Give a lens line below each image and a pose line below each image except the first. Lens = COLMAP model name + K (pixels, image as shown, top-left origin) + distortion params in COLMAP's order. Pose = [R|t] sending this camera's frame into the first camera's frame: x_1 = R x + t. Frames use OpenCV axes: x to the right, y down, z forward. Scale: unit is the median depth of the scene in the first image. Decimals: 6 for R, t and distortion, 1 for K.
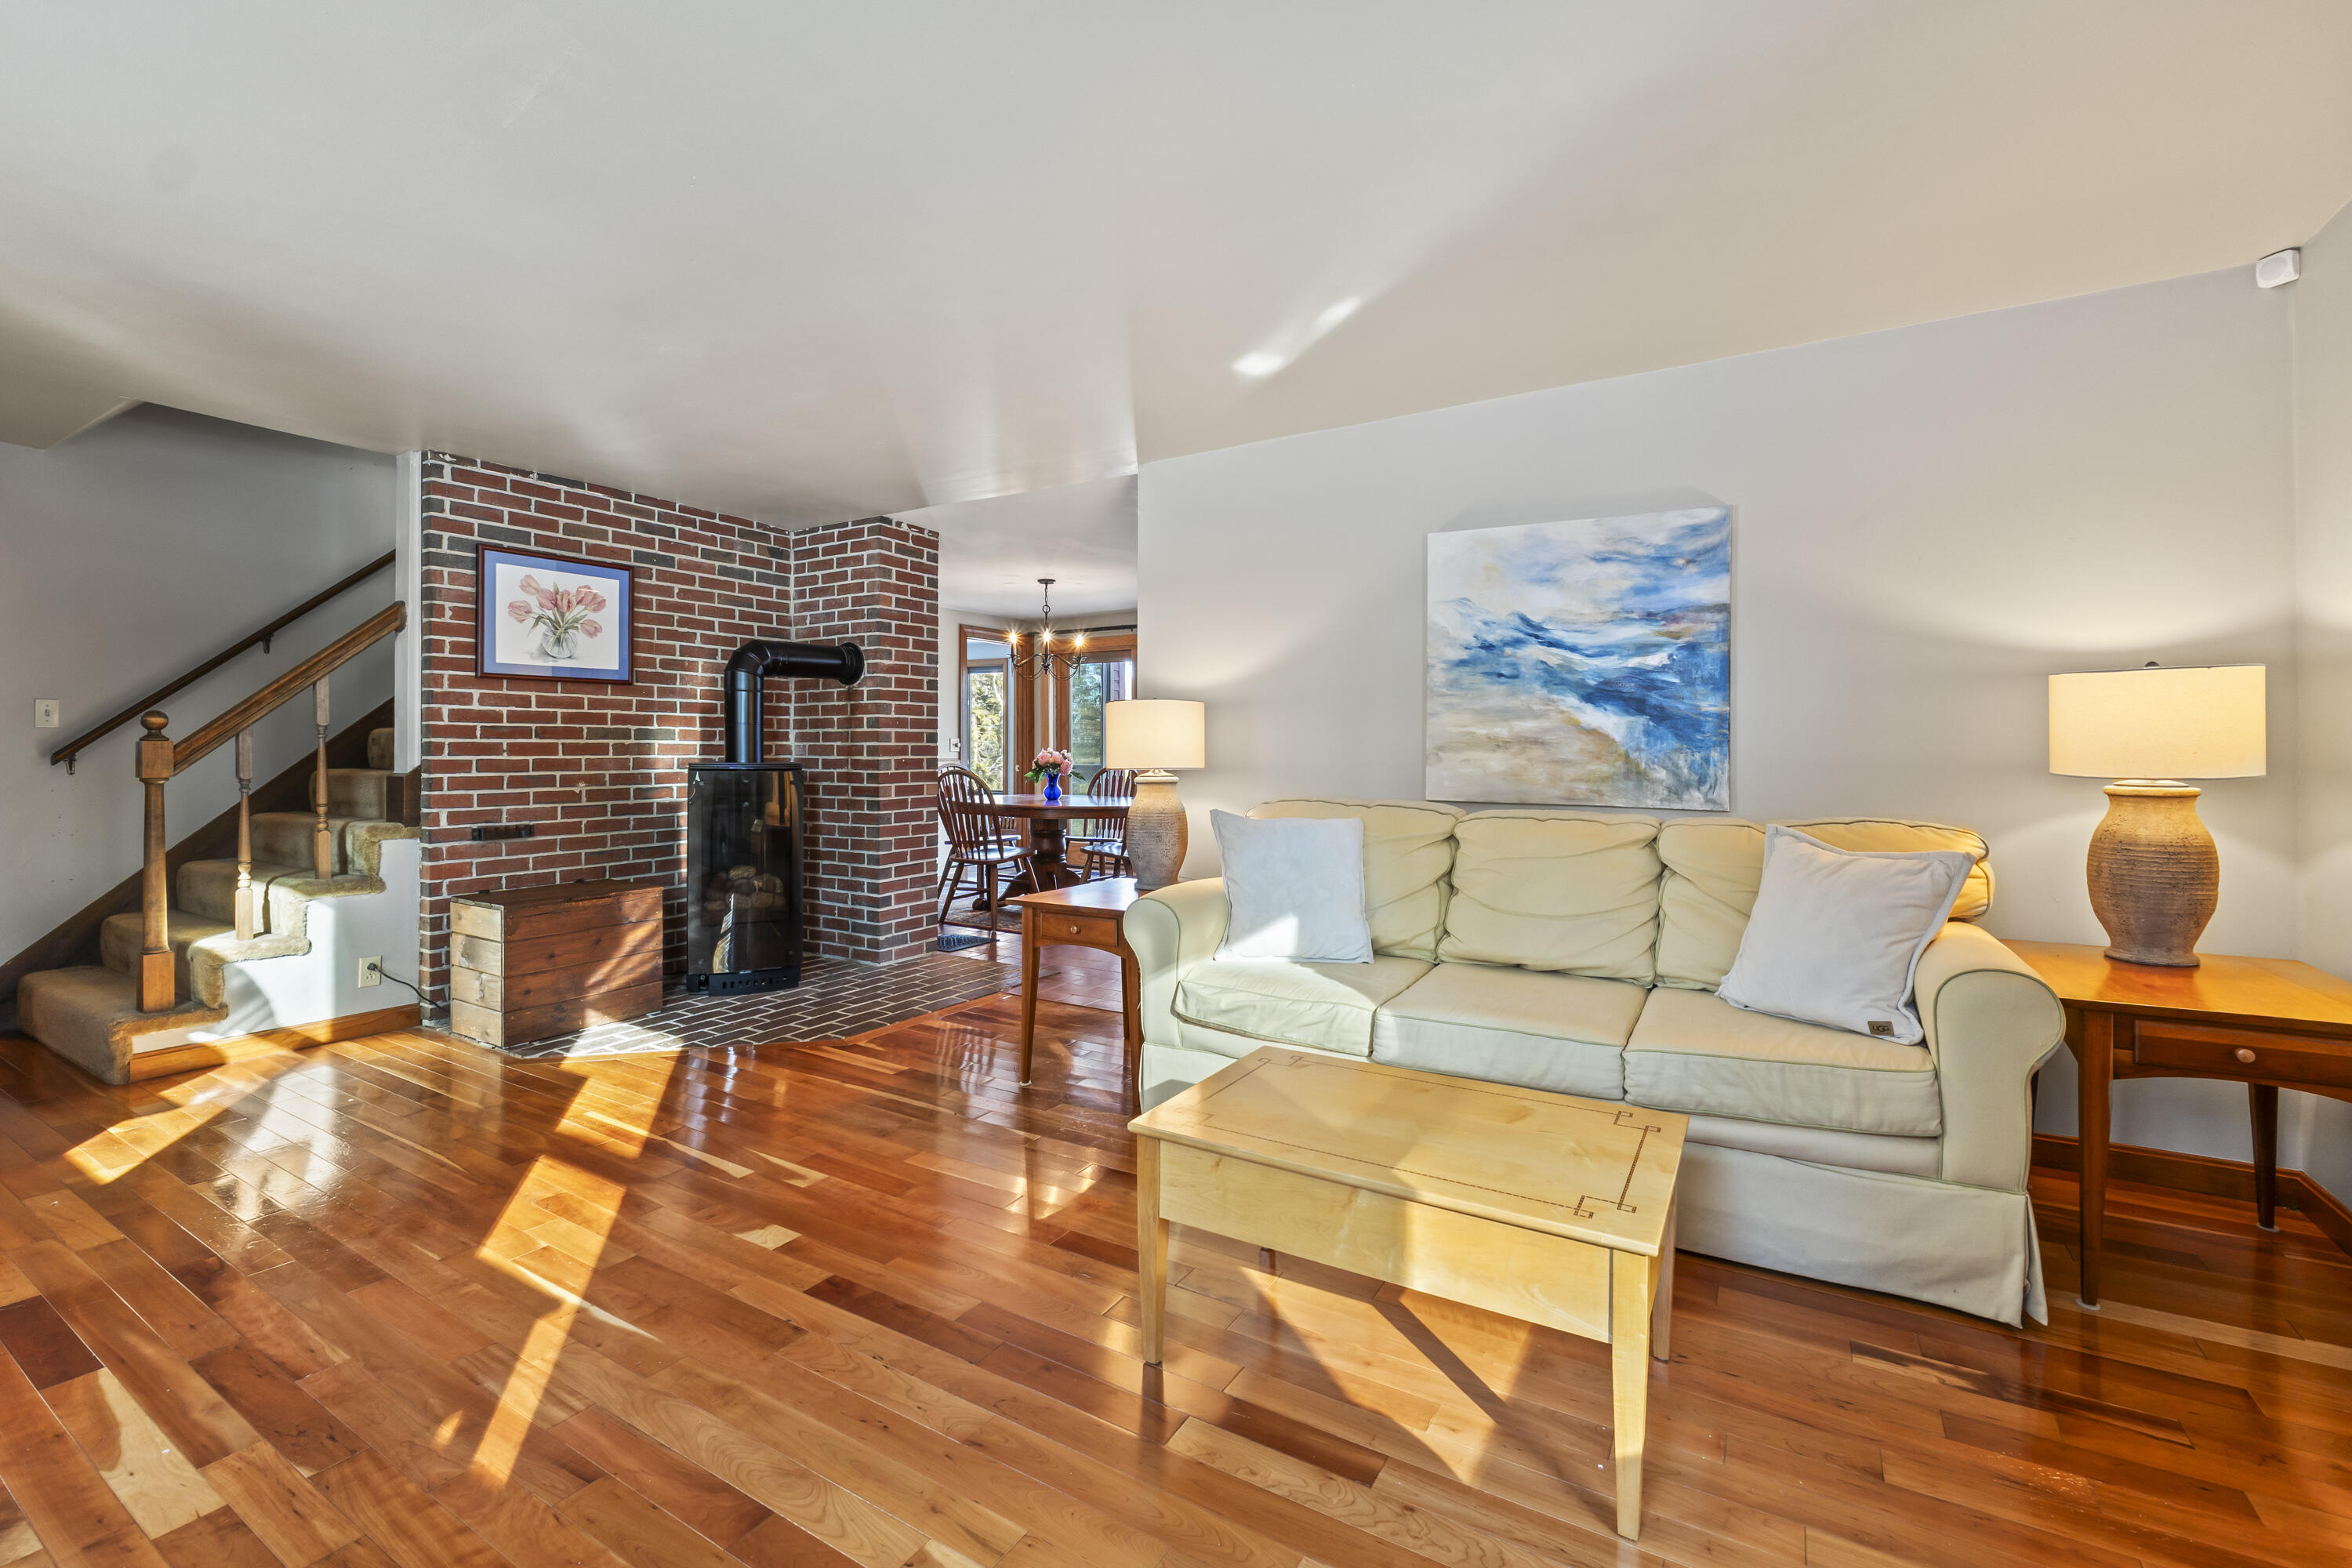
lens RADIAL K [[989.8, 0, 1168.4], [0, 989.8, 751.4], [0, 0, 1]] dist [-0.011348, 0.001032]
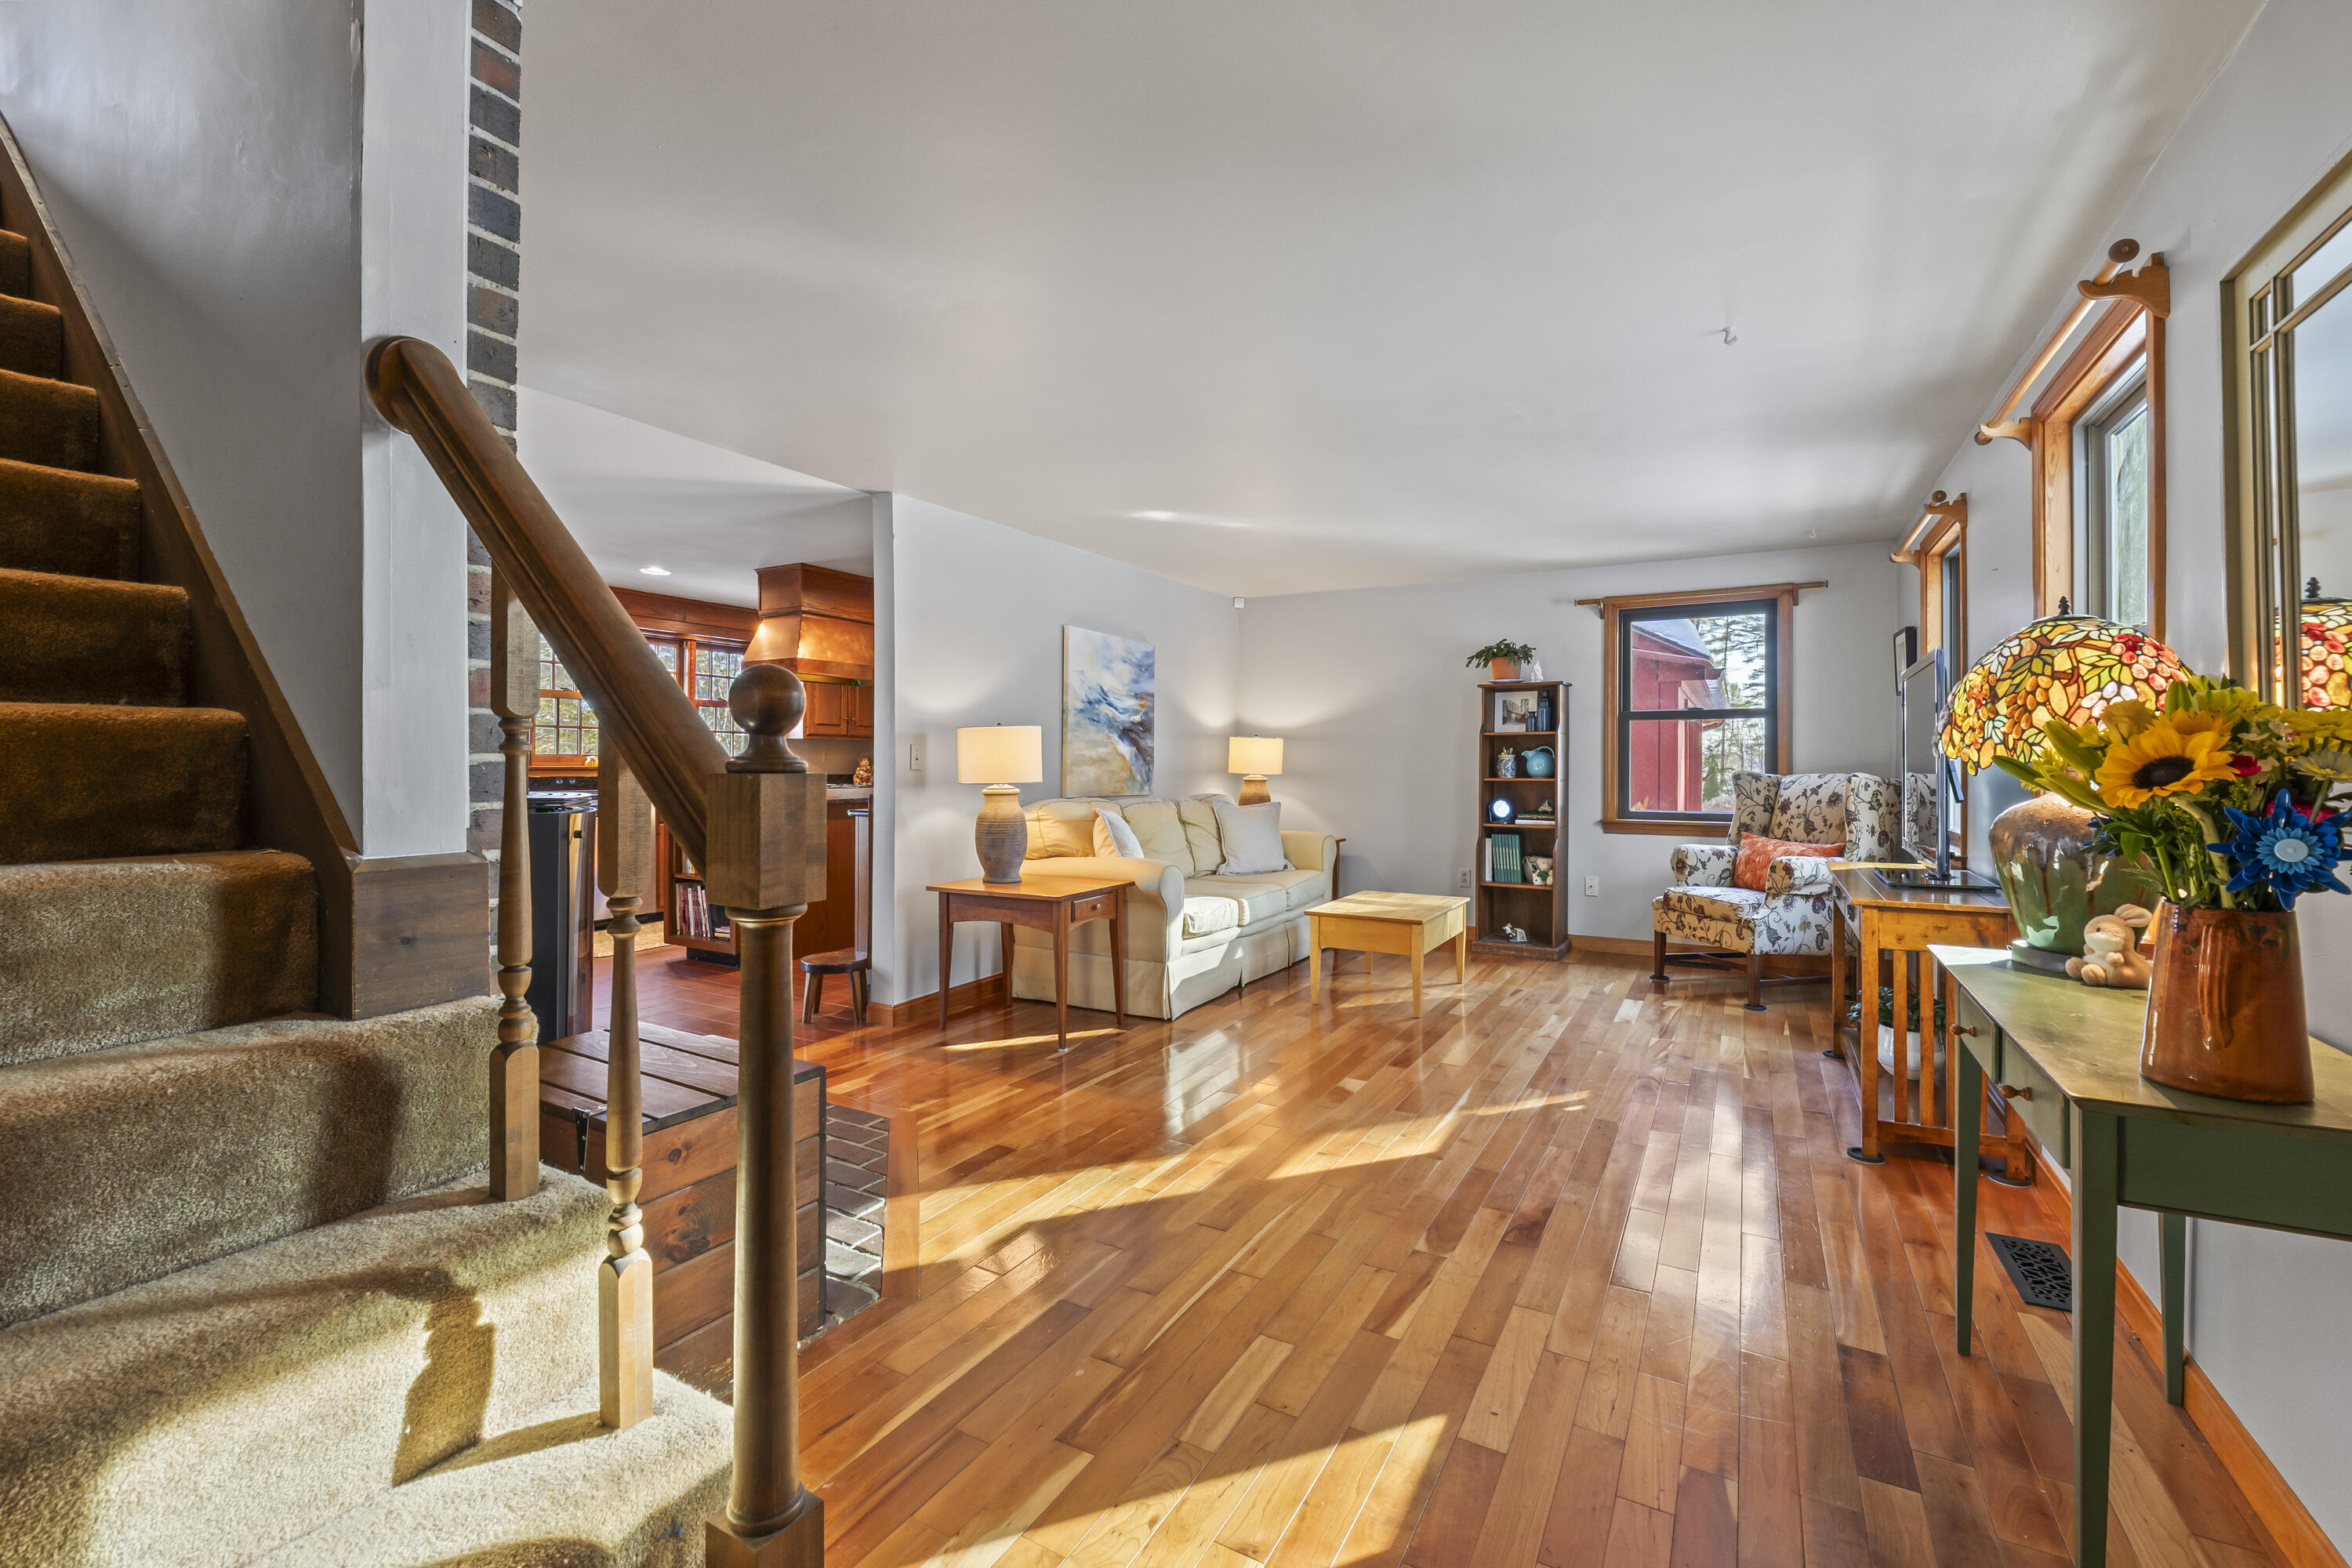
lens RADIAL K [[989.8, 0, 1163.1], [0, 989.8, 759.2], [0, 0, 1]] dist [-0.011348, 0.001032]
pose [[-0.008043, 0.000423, 0.999968, -1.109322], [0.000722, 1.000000, -0.000417, -0.008948], [-0.999967, 0.000719, -0.008044, 0.744667]]
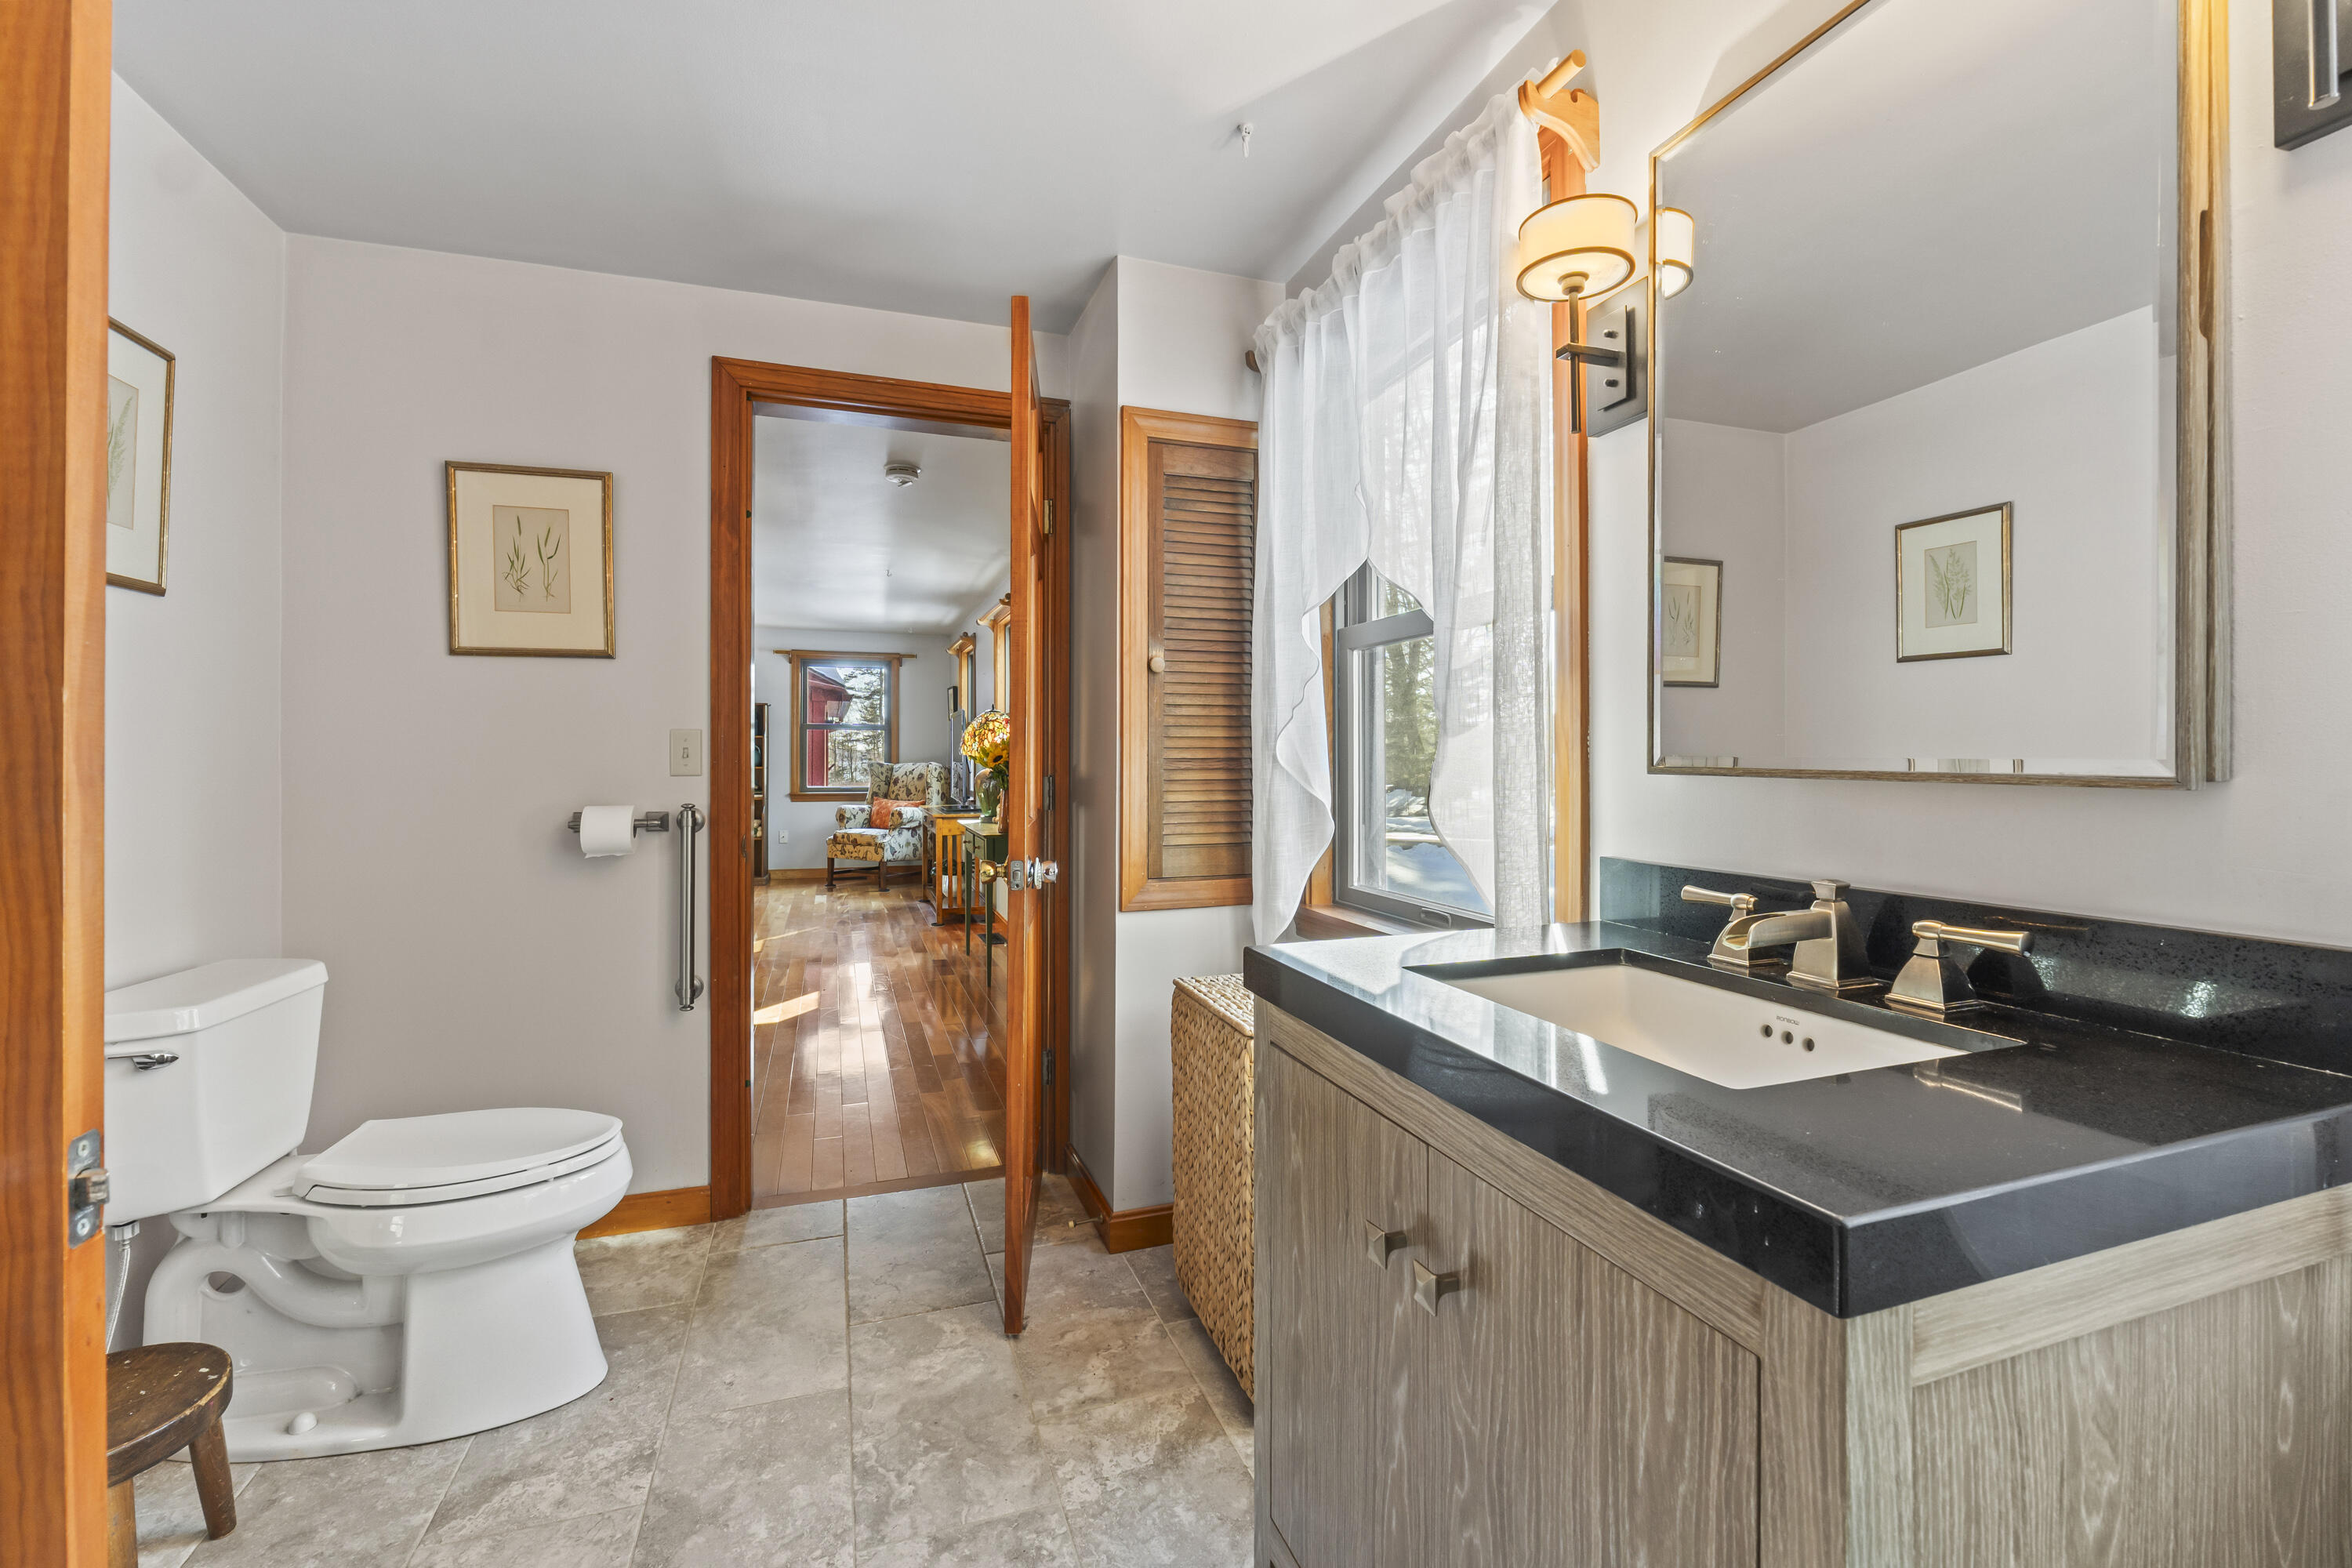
lens RADIAL K [[989.8, 0, 1191.3], [0, 989.8, 775.4], [0, 0, 1]] dist [-0.011348, 0.001032]
pose [[-0.775833, -0.015983, 0.630736, -1.800213], [-0.003252, 0.999767, 0.021334, -0.011892], [-0.630930, 0.014501, -0.775704, 1.265296]]
